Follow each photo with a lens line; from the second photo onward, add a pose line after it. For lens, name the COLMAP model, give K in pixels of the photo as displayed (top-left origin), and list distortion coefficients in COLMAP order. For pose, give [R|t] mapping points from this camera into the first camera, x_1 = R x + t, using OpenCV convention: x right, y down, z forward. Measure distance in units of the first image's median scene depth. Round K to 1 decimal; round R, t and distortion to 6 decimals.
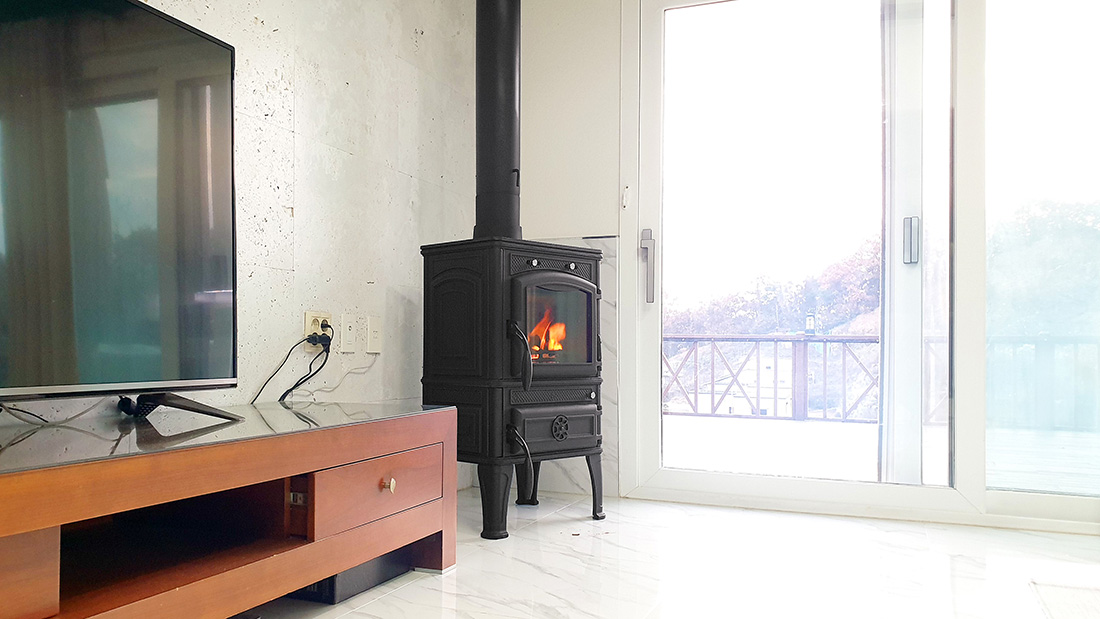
lens RADIAL K [[1163.4, 0, 544.0], [0, 1163.4, 316.9], [0, 0, 1]] dist [-0.049061, 0.000000]
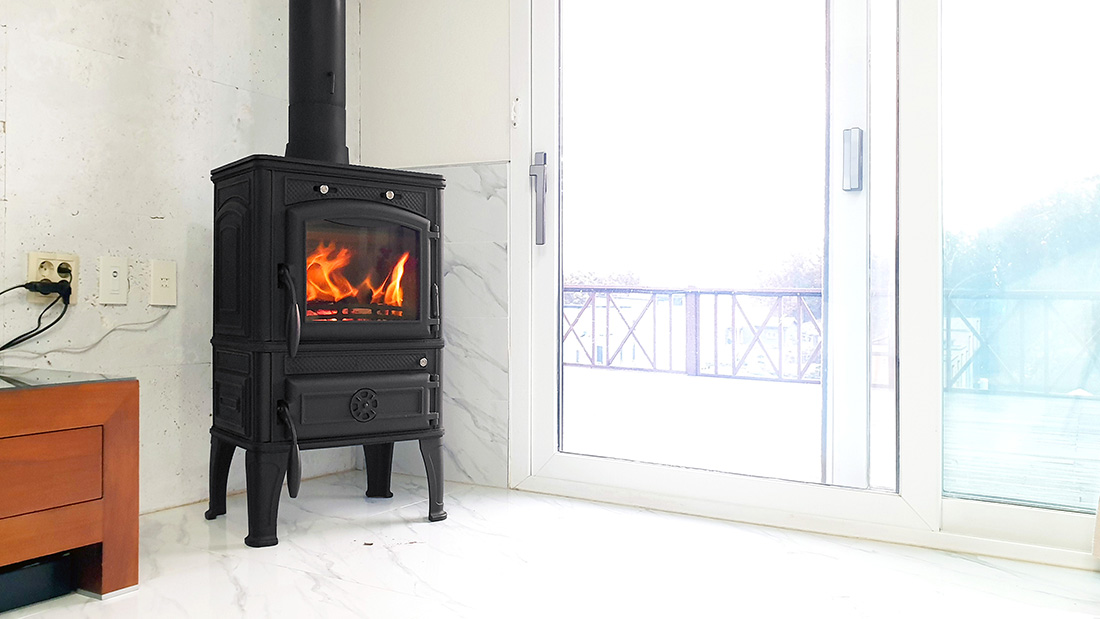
lens RADIAL K [[1163.4, 0, 530.9], [0, 1163.4, 308.7], [0, 0, 1]] dist [-0.049061, 0.000000]
pose [[0.987667, 0.009595, -0.156276, 0.234479], [-0.004365, 0.999420, 0.033778, 0.005063], [0.156509, -0.032679, 0.987136, 0.248679]]
